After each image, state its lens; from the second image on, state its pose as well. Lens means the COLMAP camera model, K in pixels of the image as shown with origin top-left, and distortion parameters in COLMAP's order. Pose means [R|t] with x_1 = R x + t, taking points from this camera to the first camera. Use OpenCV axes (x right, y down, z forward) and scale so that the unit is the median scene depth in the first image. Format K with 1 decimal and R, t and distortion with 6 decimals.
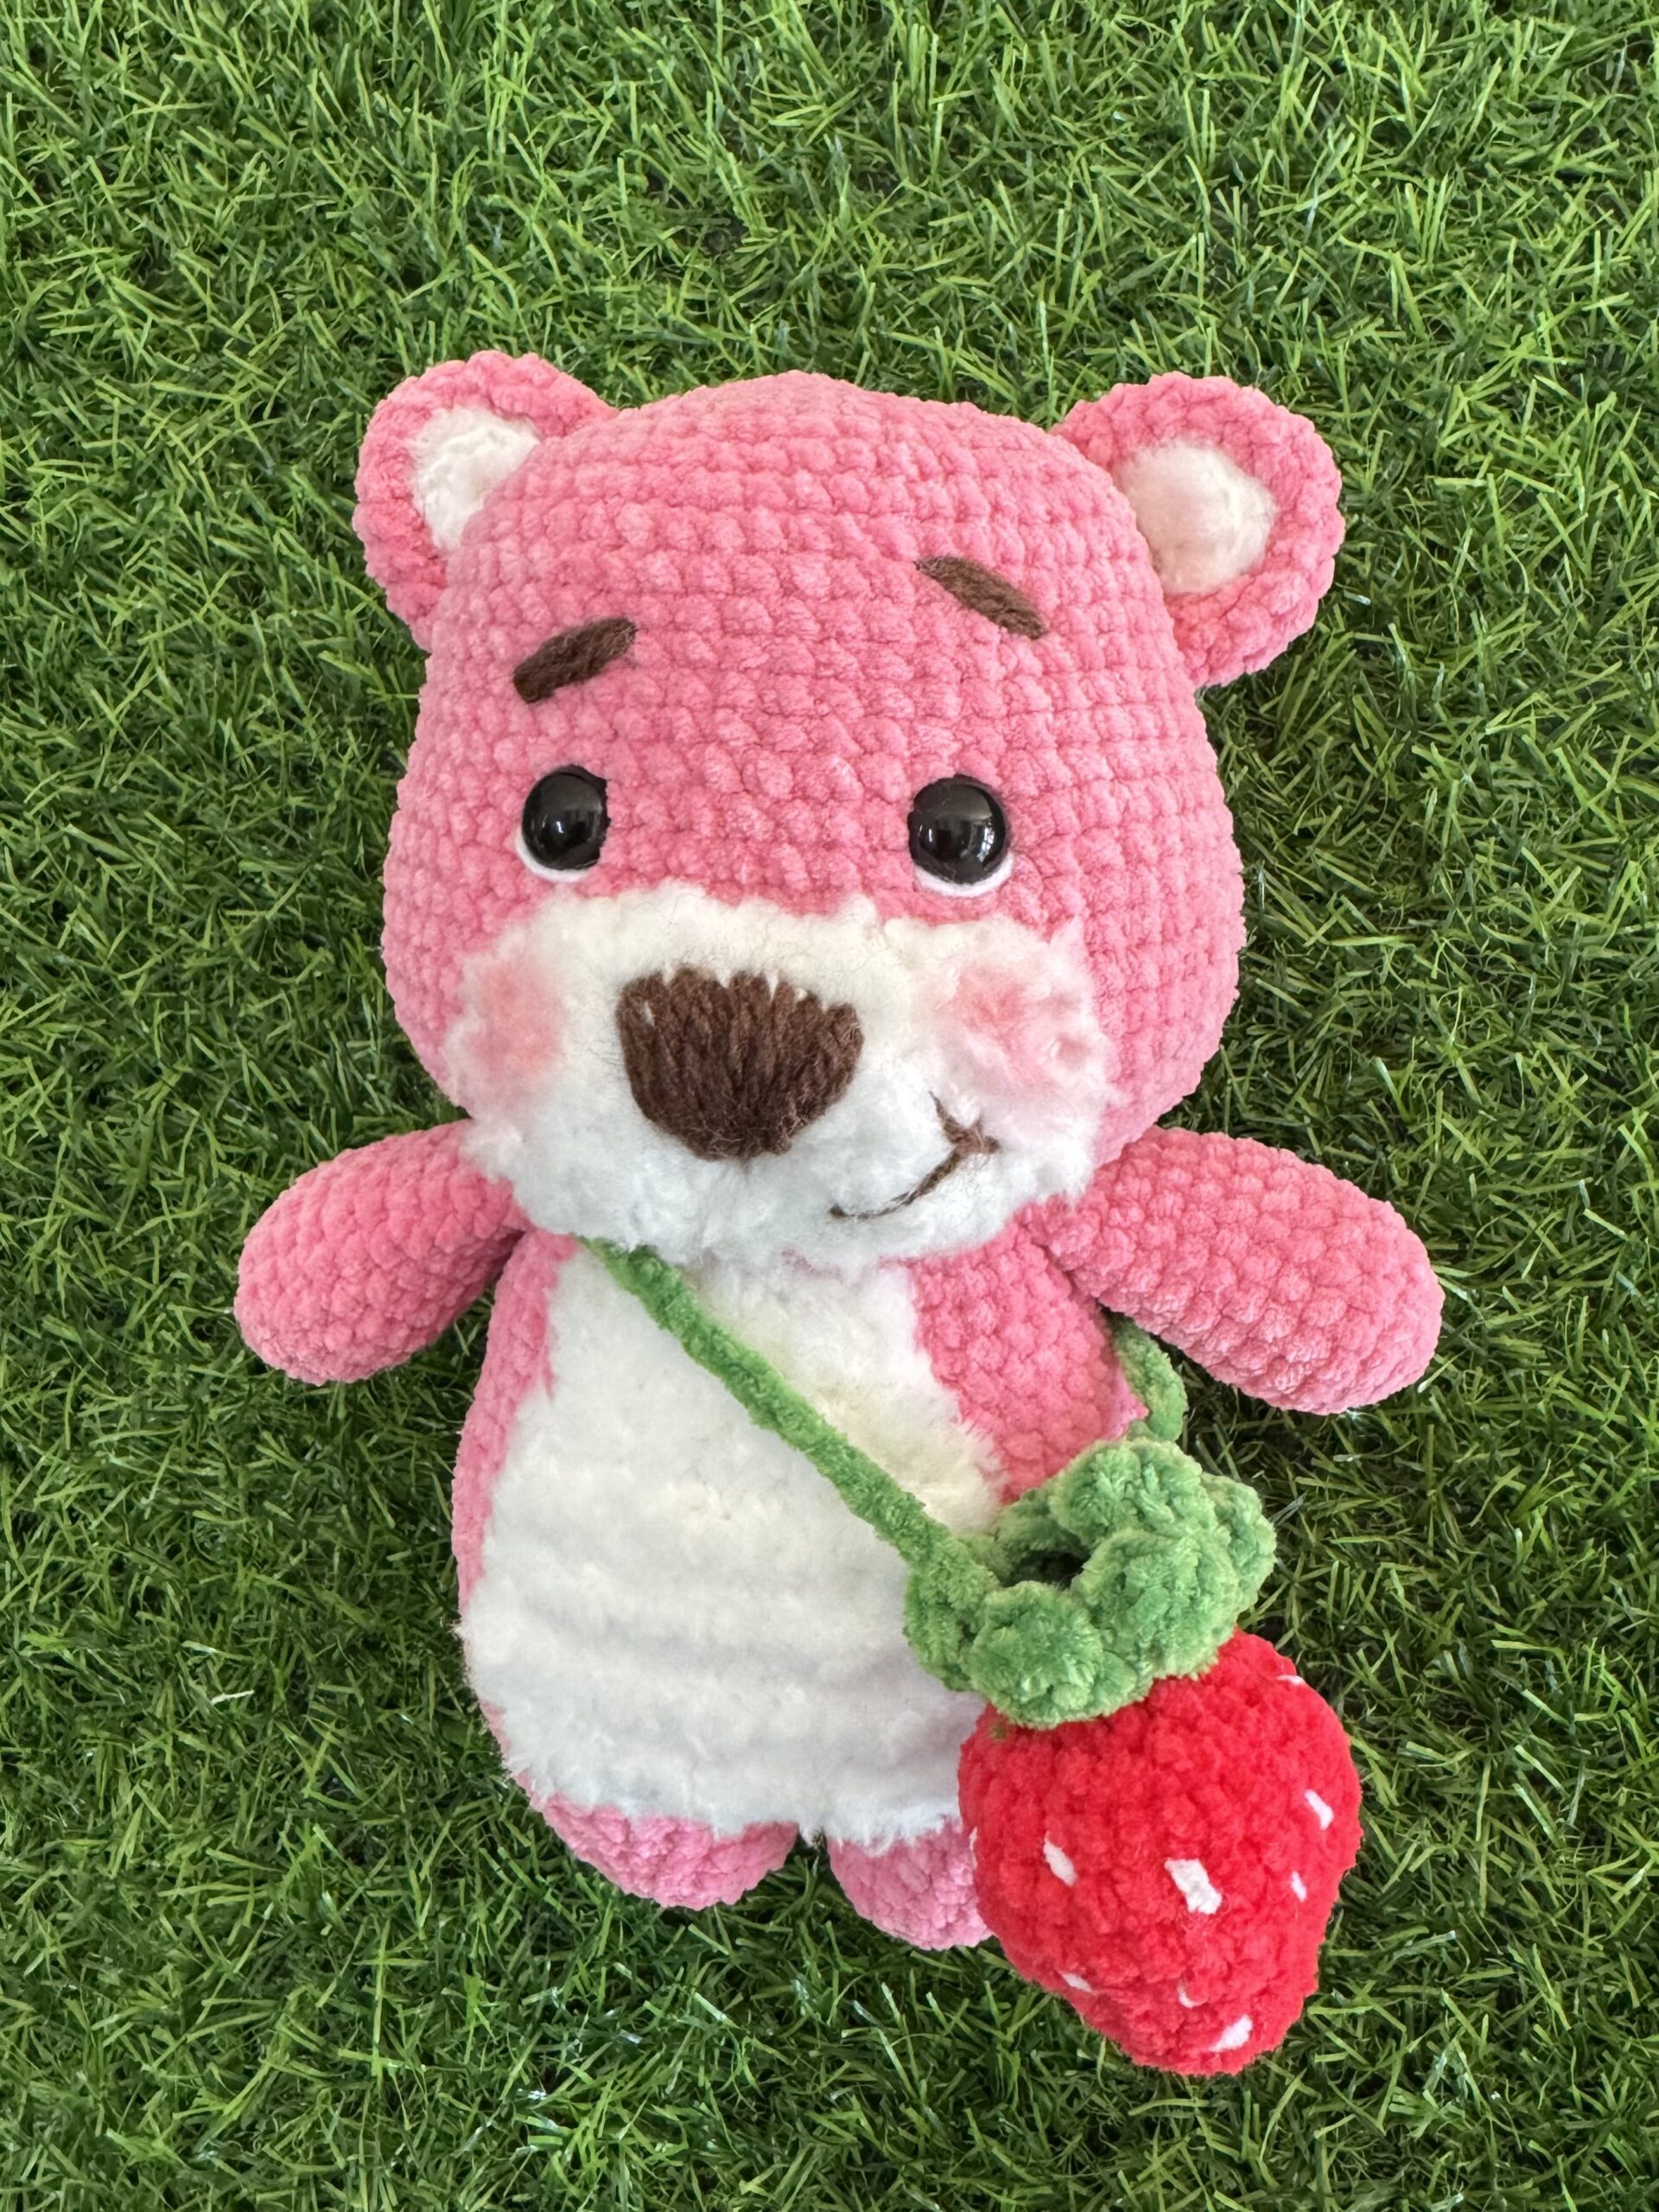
lens RADIAL K [[1590.6, 0, 957.3], [0, 1590.6, 972.3], [0, 0, 1]] dist [-0.010334, 0.003077]
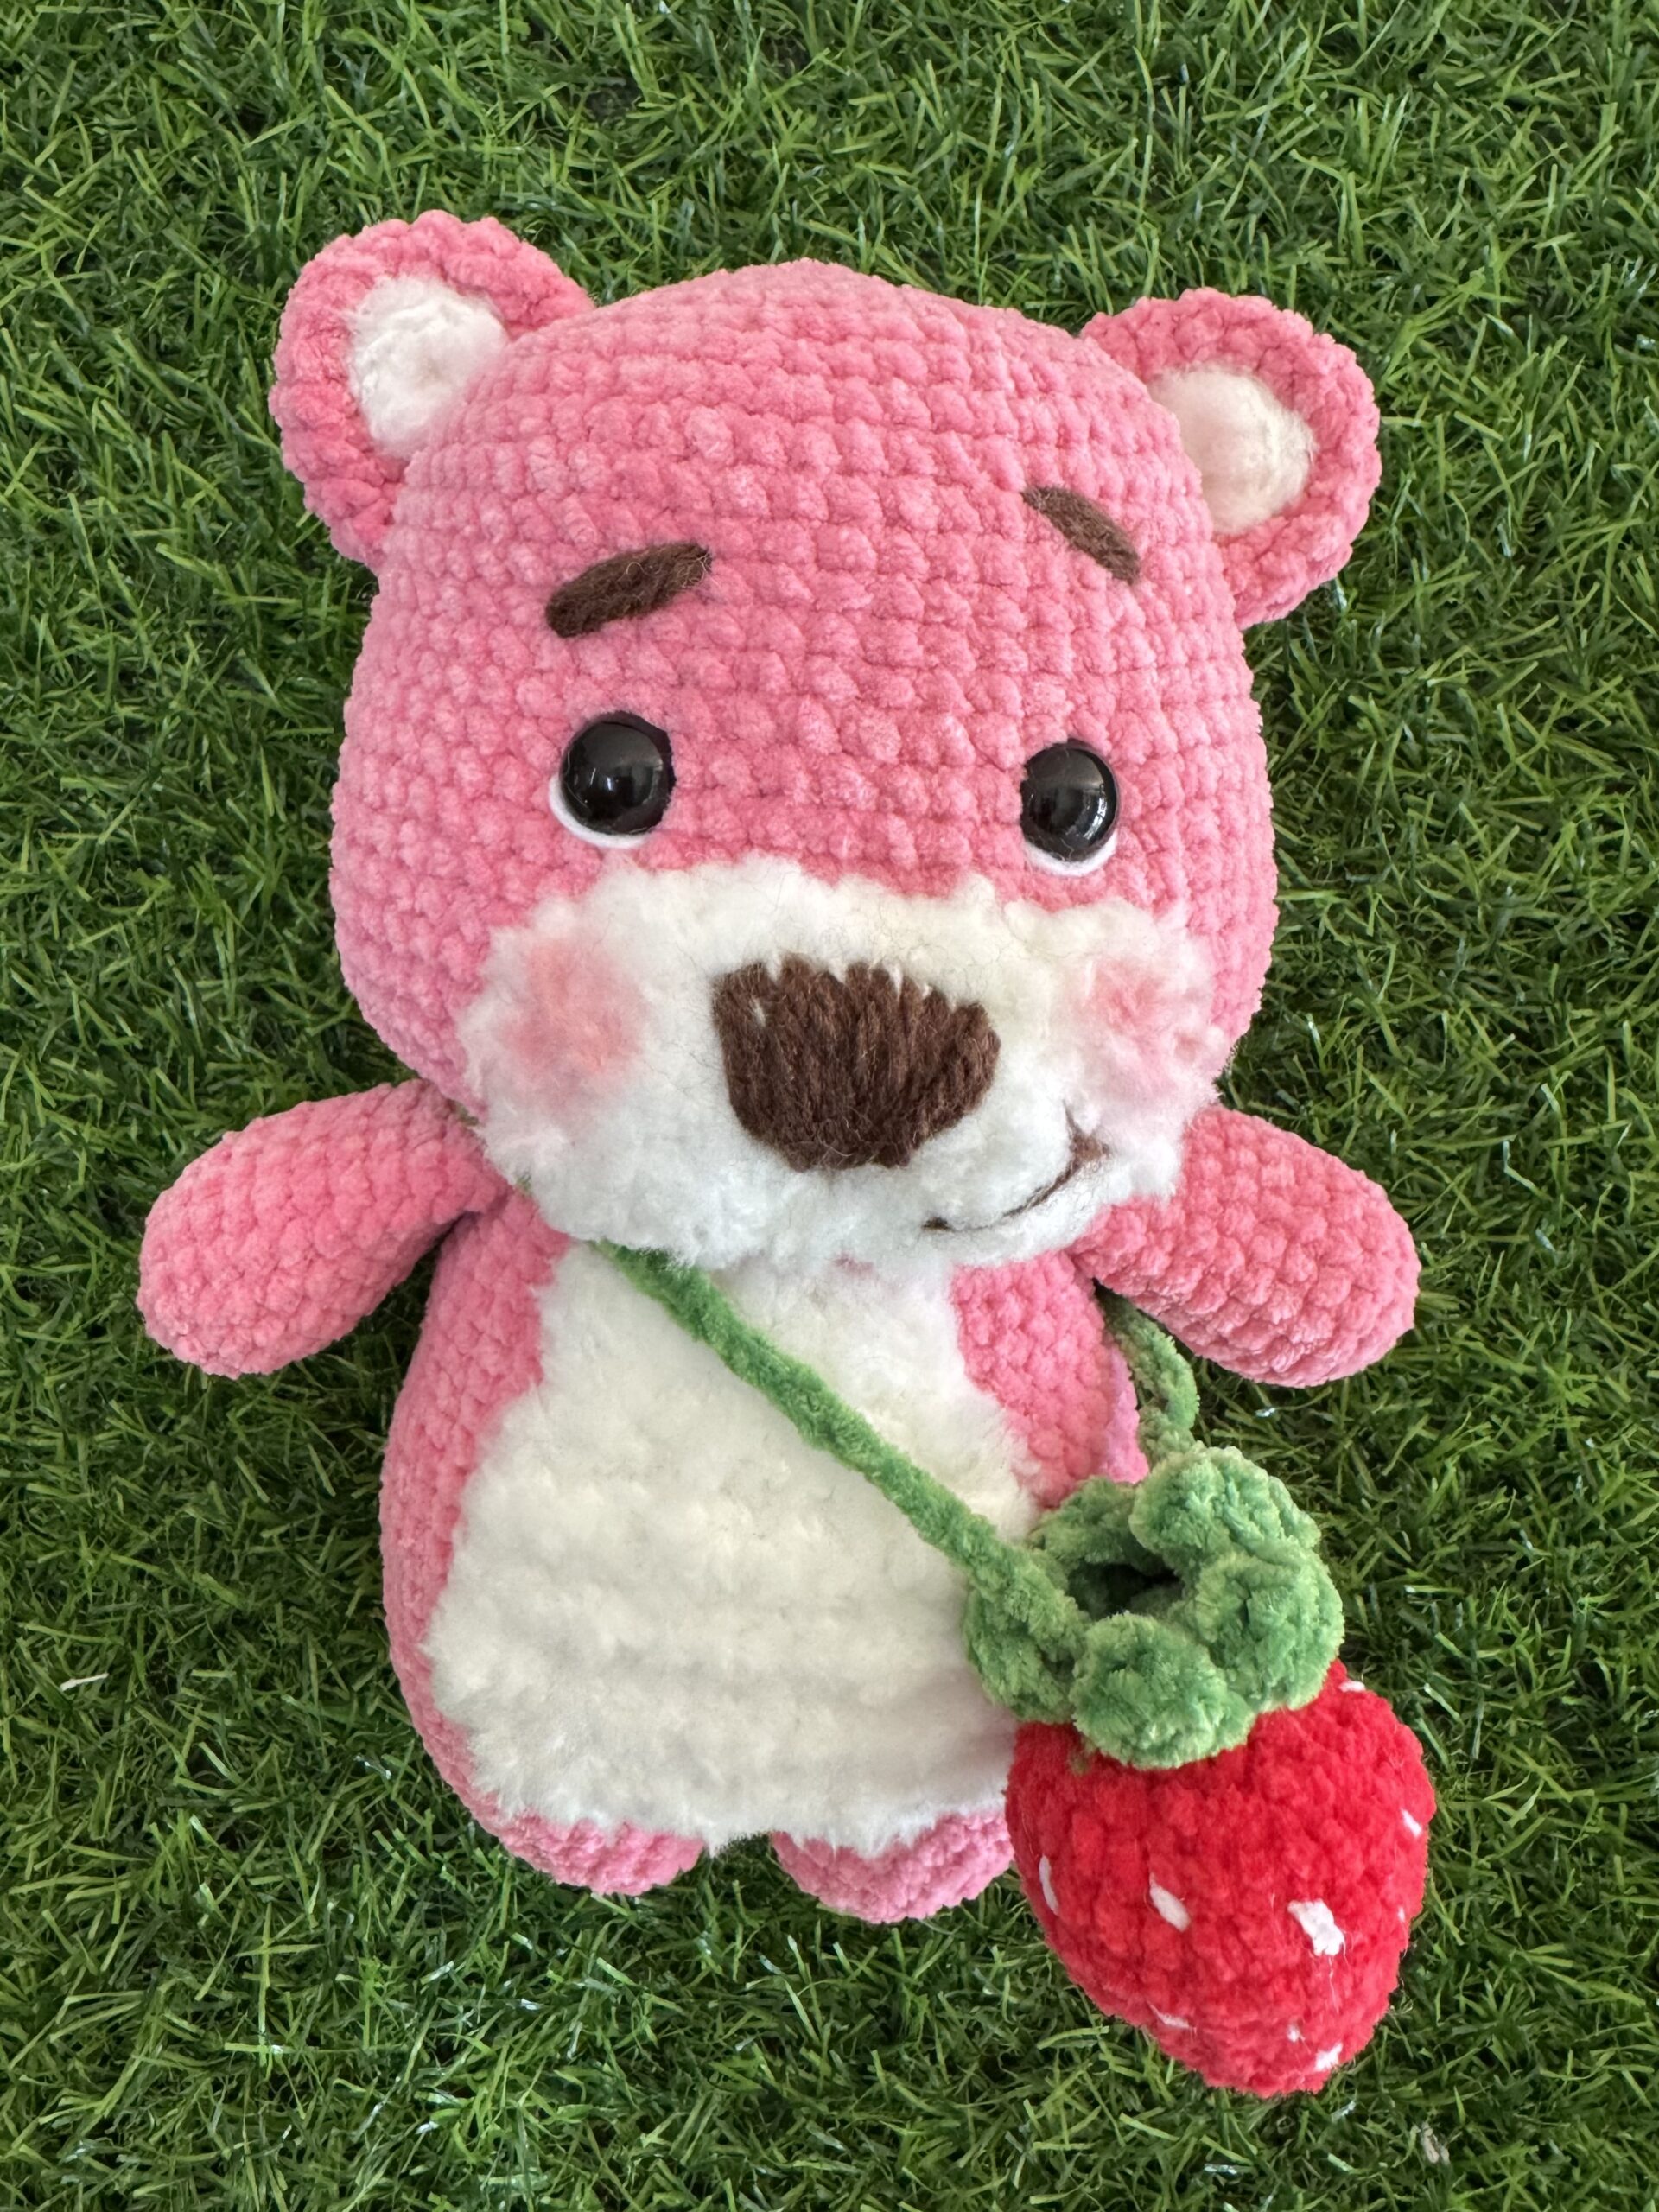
lens RADIAL K [[1498.7, 0, 761.8], [0, 1498.7, 966.4], [0, 0, 1]] dist [-0.011993, 0.005513]
pose [[0.992414, 0.009447, 0.122580, -0.179042], [-0.018585, 0.997113, 0.073621, -0.036287], [-0.121531, -0.075341, 0.989724, 0.117066]]
